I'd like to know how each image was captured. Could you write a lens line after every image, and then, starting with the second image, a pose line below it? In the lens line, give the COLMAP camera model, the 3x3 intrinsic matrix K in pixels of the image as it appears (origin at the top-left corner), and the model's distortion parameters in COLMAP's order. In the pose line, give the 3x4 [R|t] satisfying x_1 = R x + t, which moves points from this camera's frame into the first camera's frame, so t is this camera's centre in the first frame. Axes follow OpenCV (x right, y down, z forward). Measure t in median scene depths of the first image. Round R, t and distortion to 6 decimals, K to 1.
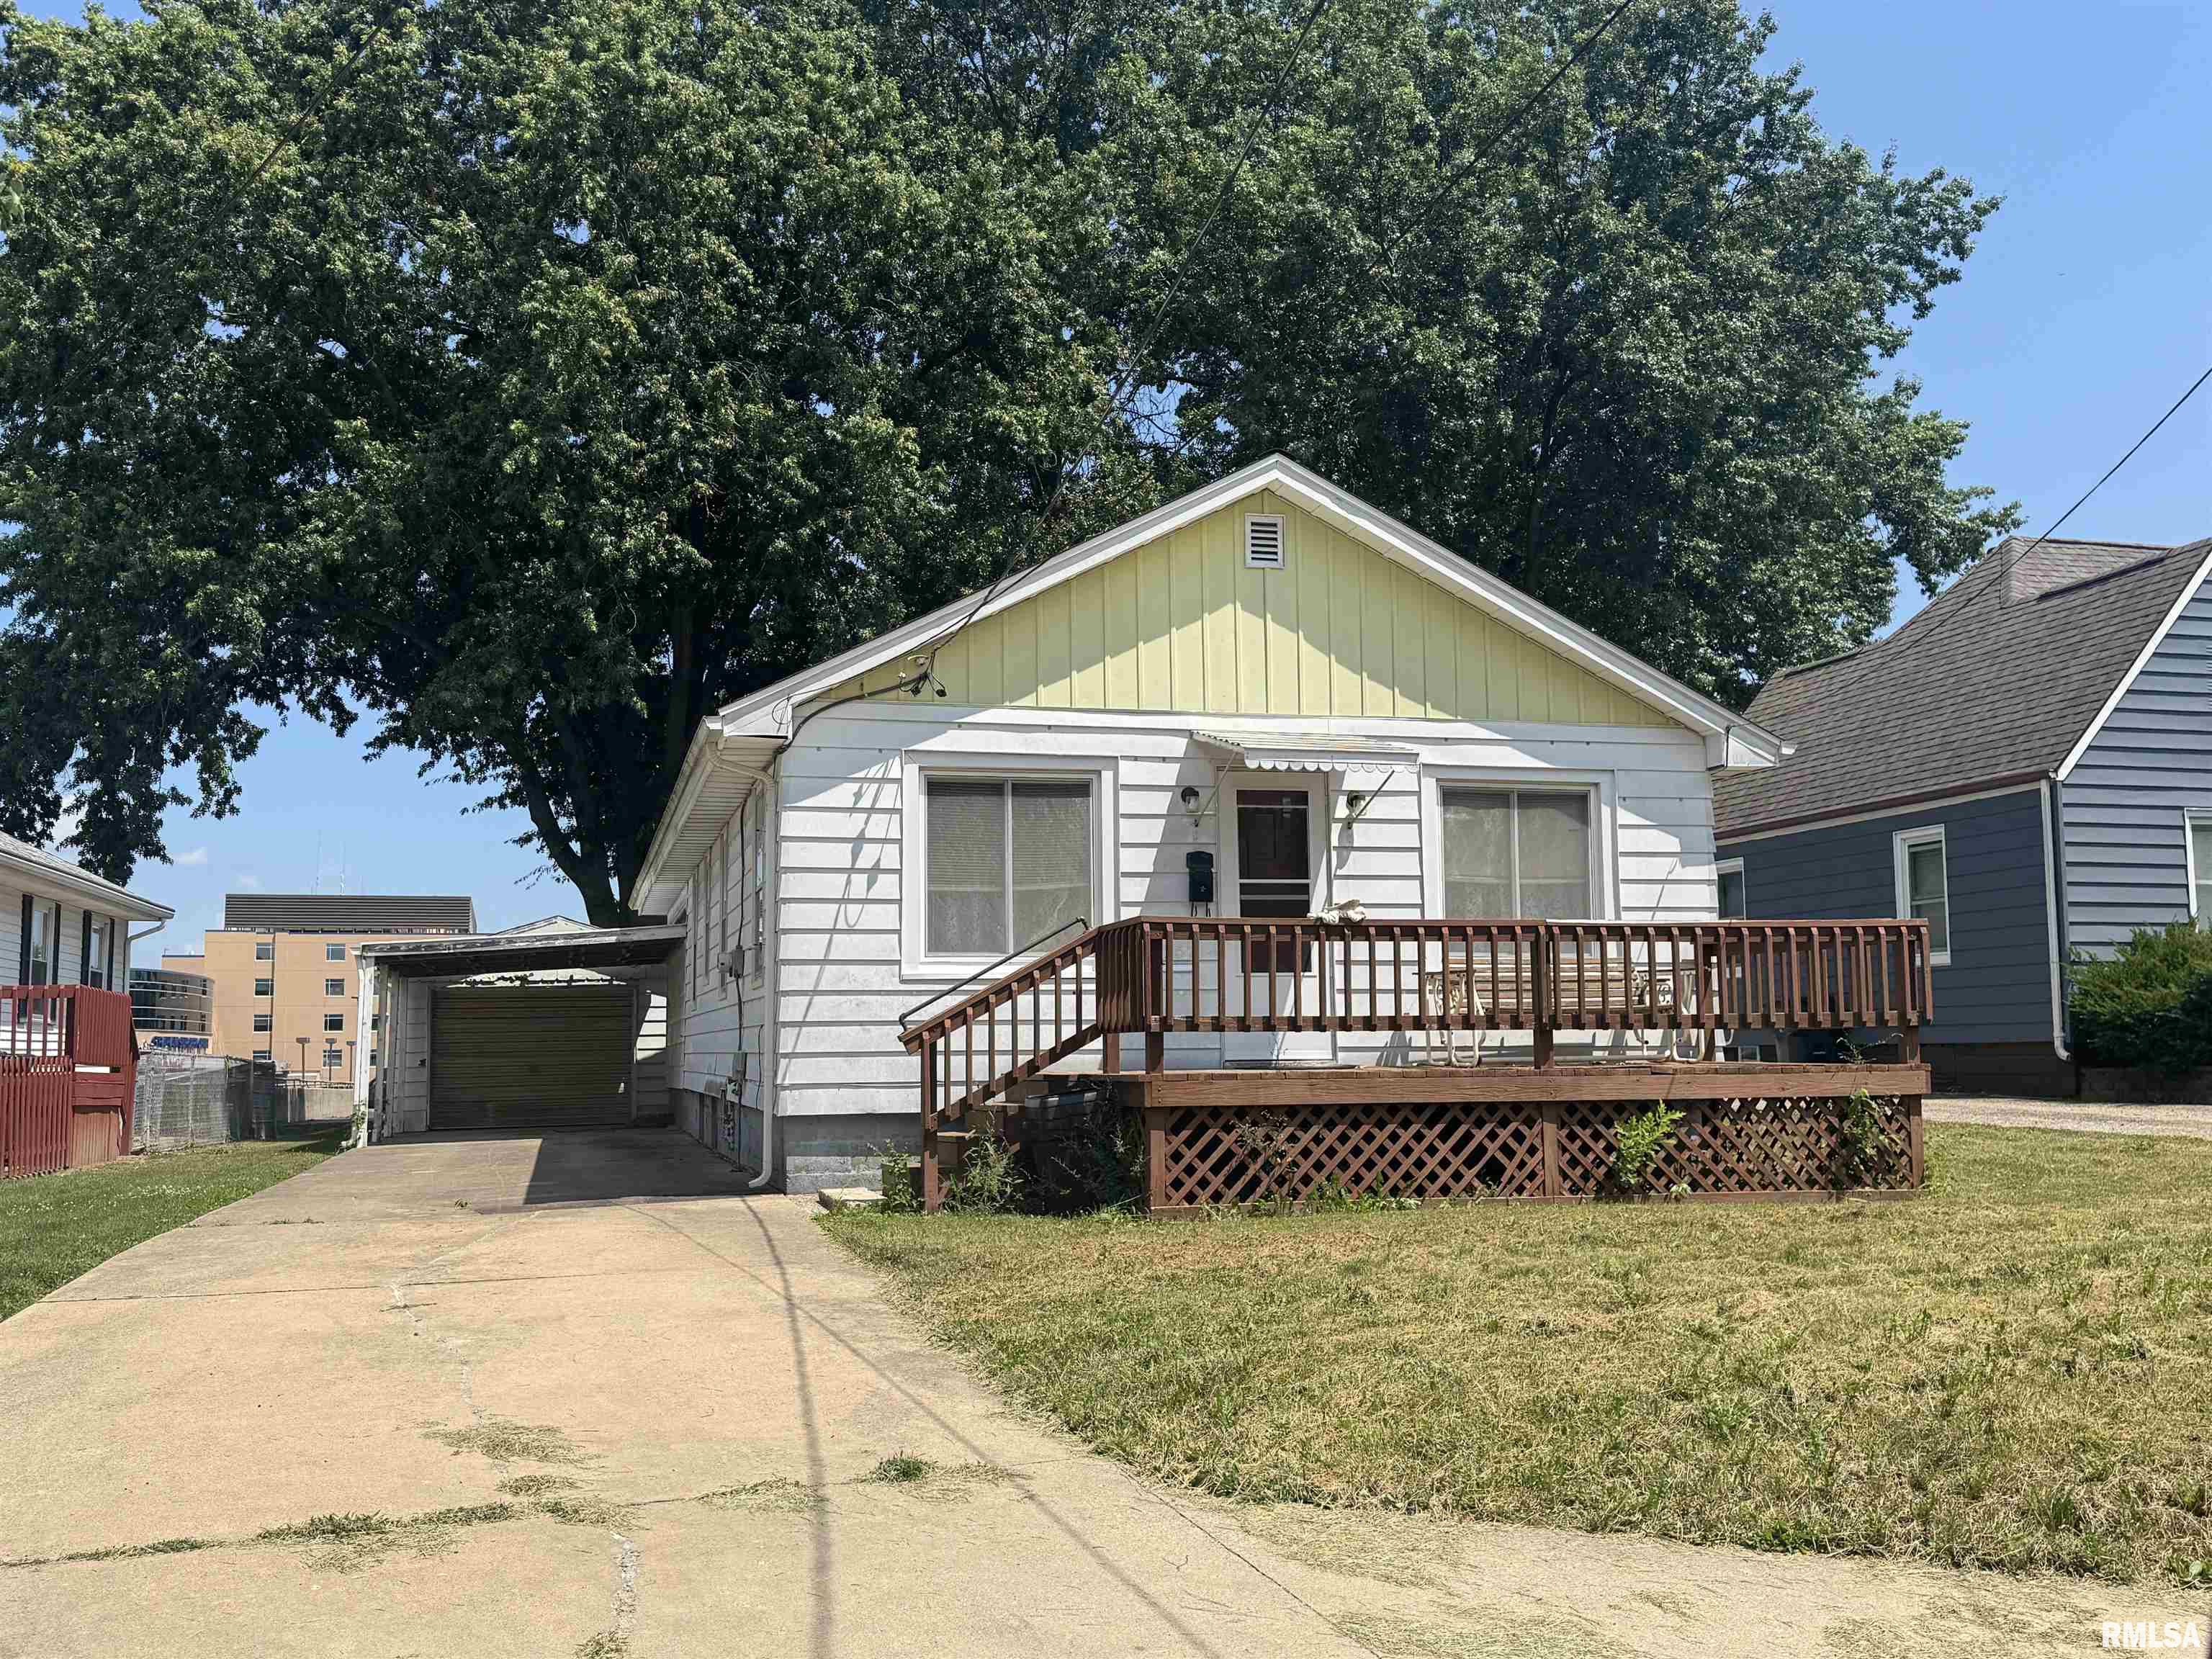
lens RADIAL K [[2074.3, 0, 1090.1], [0, 2074.3, 849.3], [0, 0, 1]] dist [0.068143, 0.000000]
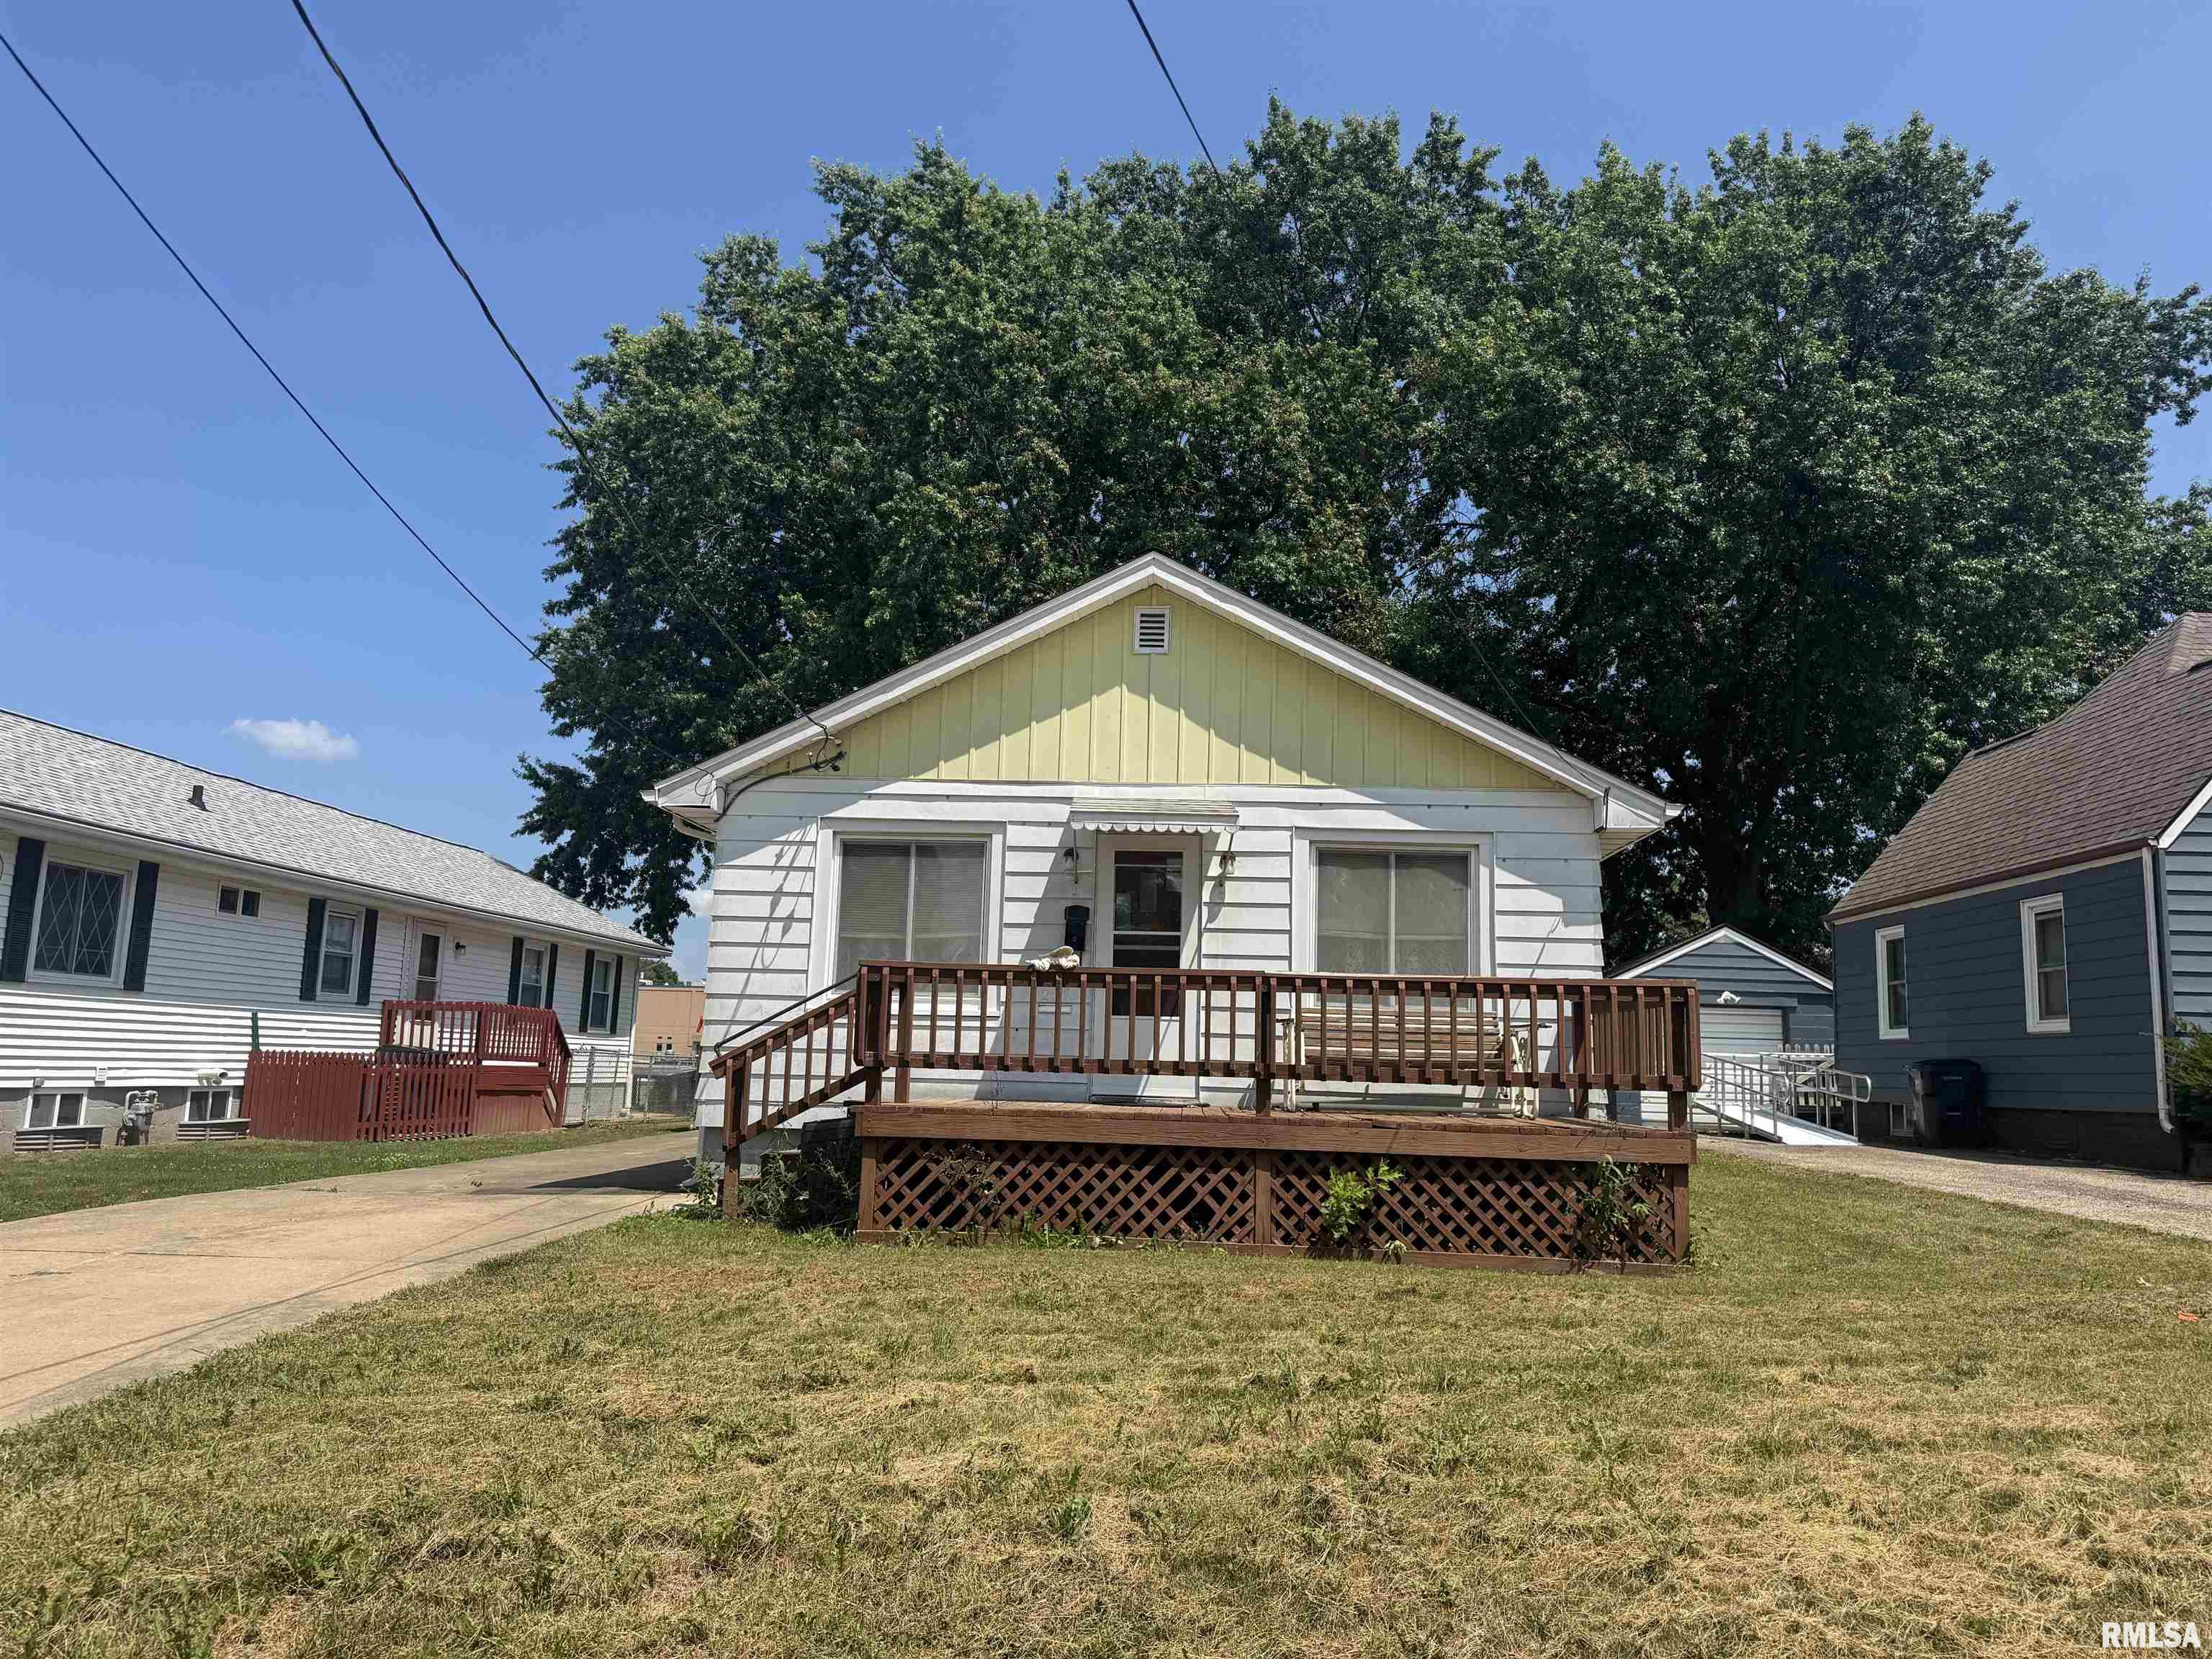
lens RADIAL K [[1558.2, 0, 1093.6], [0, 1558.2, 837.3], [0, 0, 1]] dist [0.076414, -0.058546]
pose [[0.951206, -0.006671, -0.308484, 0.306861], [-0.009089, 0.998727, -0.049624, 0.005518], [0.308422, 0.050007, 0.949934, 0.191757]]
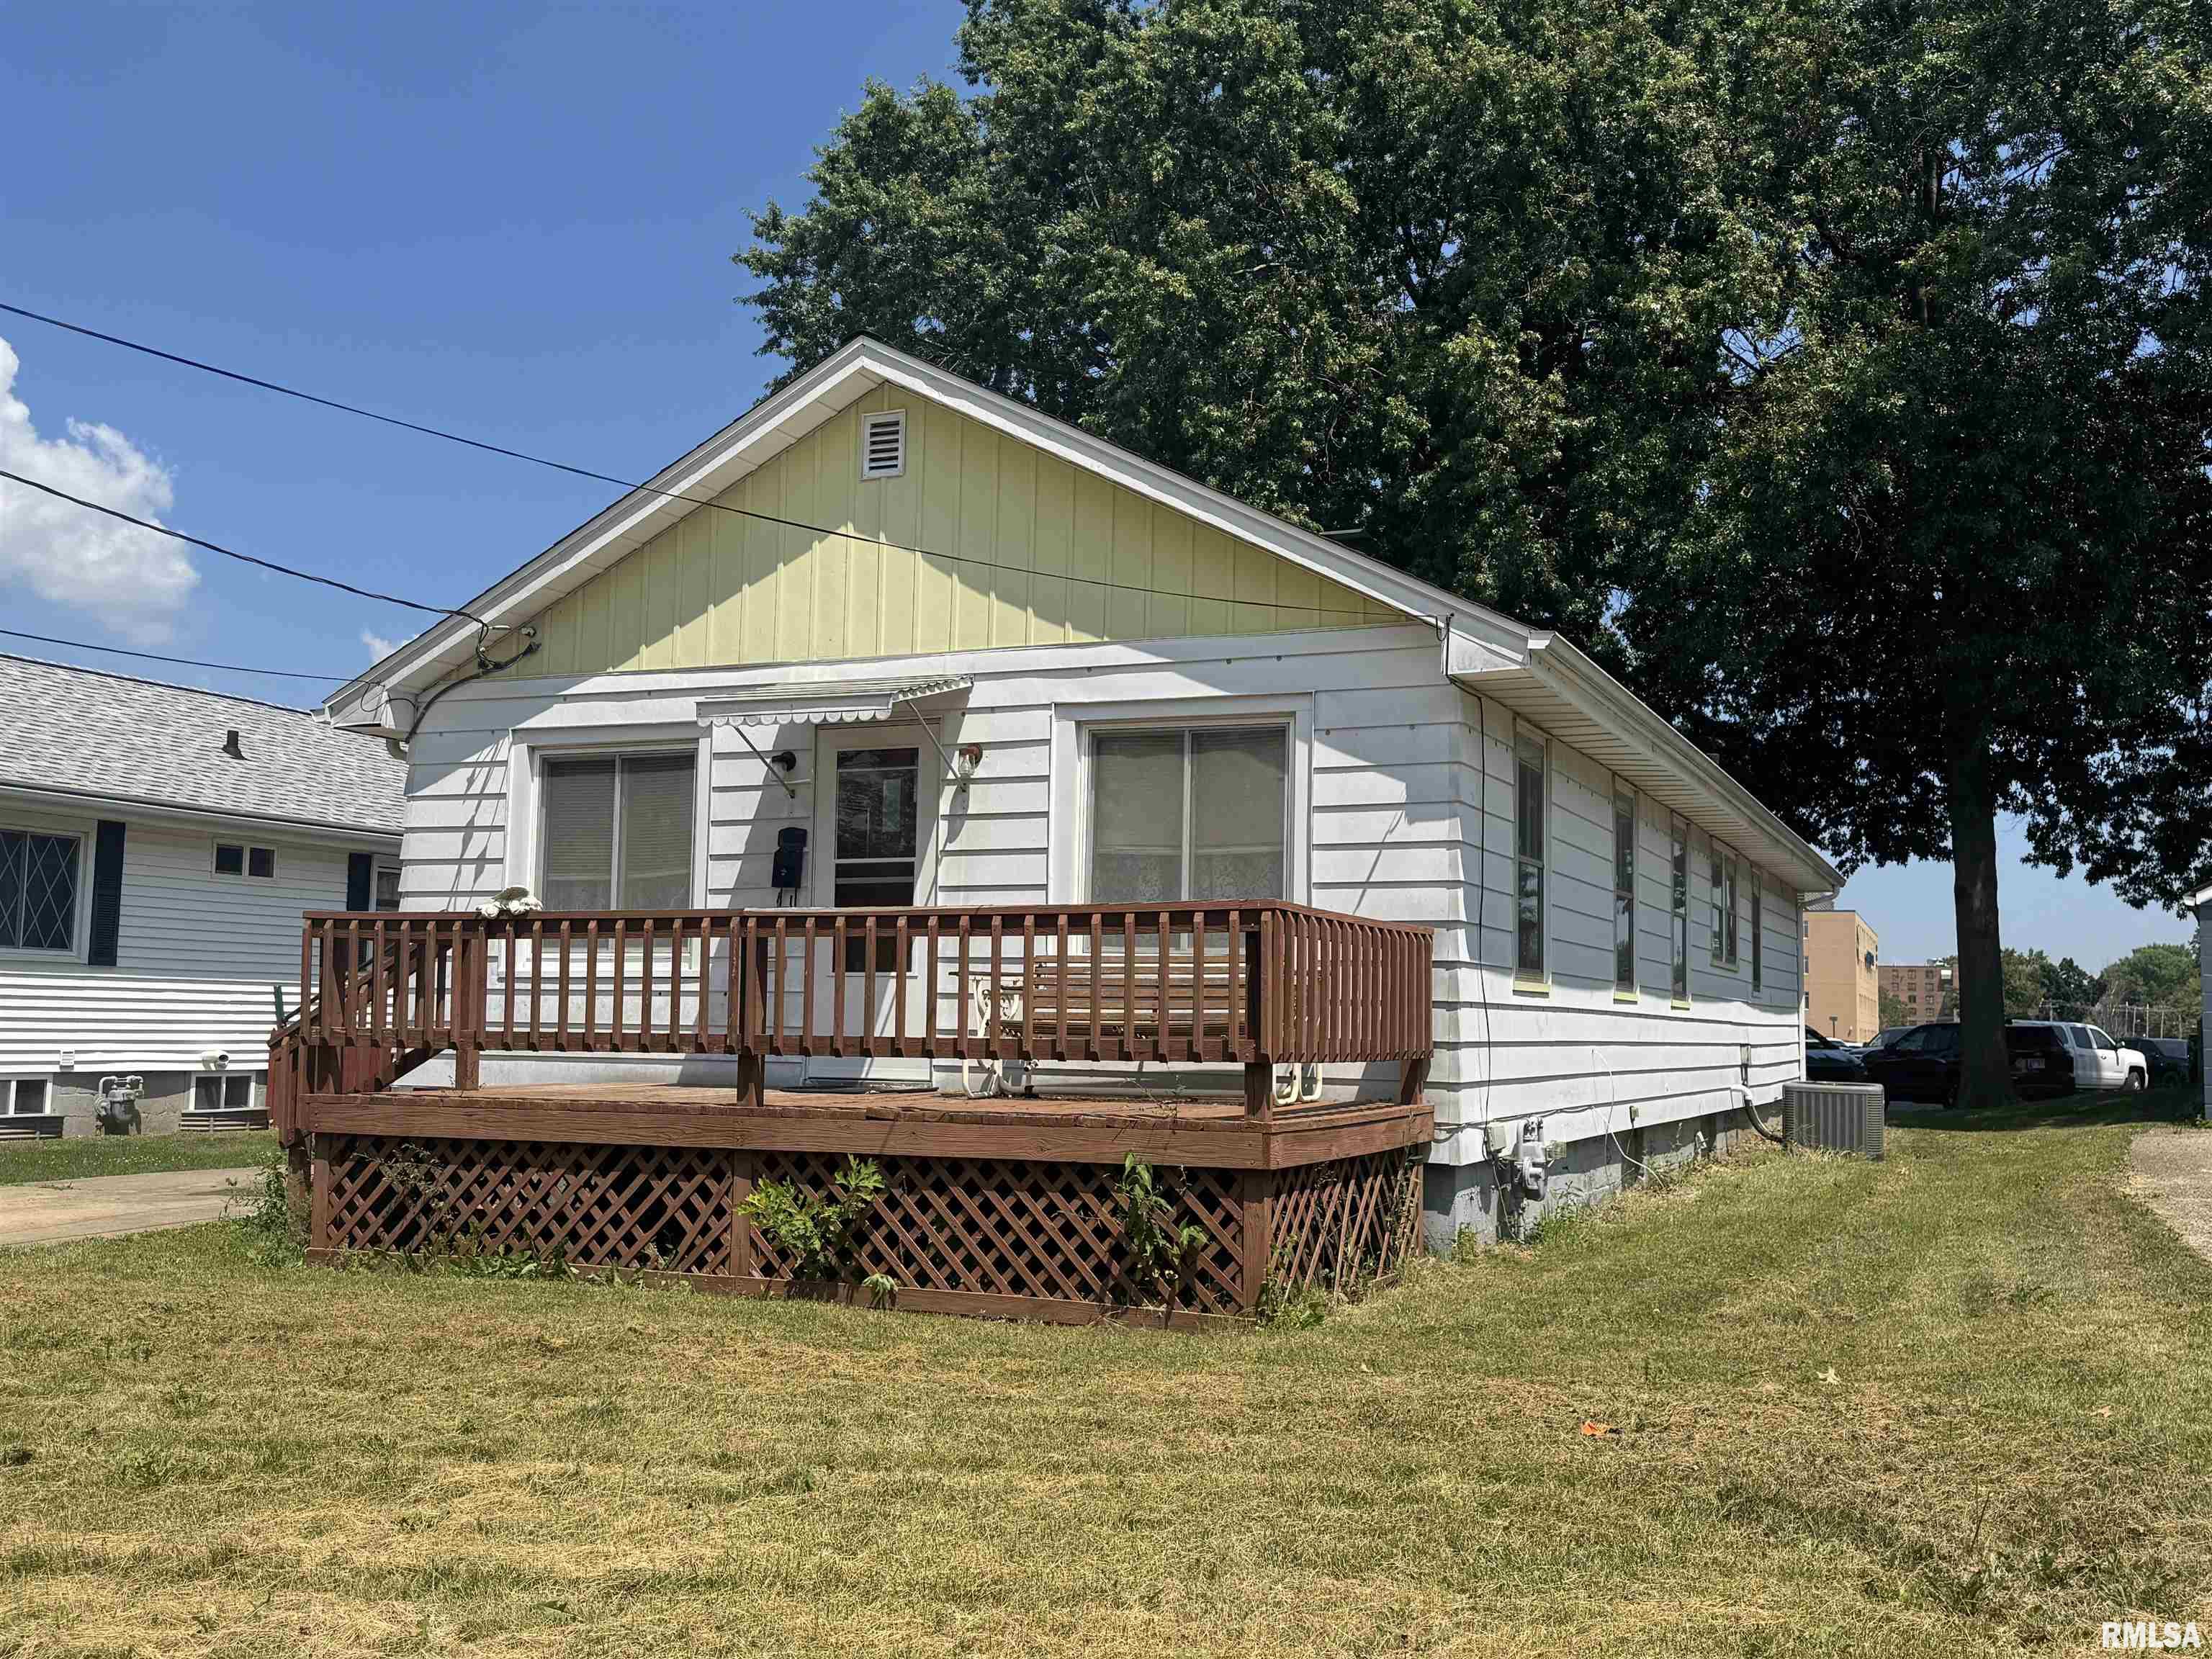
lens RADIAL K [[2074.3, 0, 1122.3], [0, 2074.3, 861.8], [0, 0, 1]] dist [0.068143, 0.000000]
pose [[0.792194, -0.024584, -0.609774, 0.640828], [0.034928, 0.999377, 0.005085, 0.014619], [0.609269, -0.025327, 0.792559, 0.396107]]
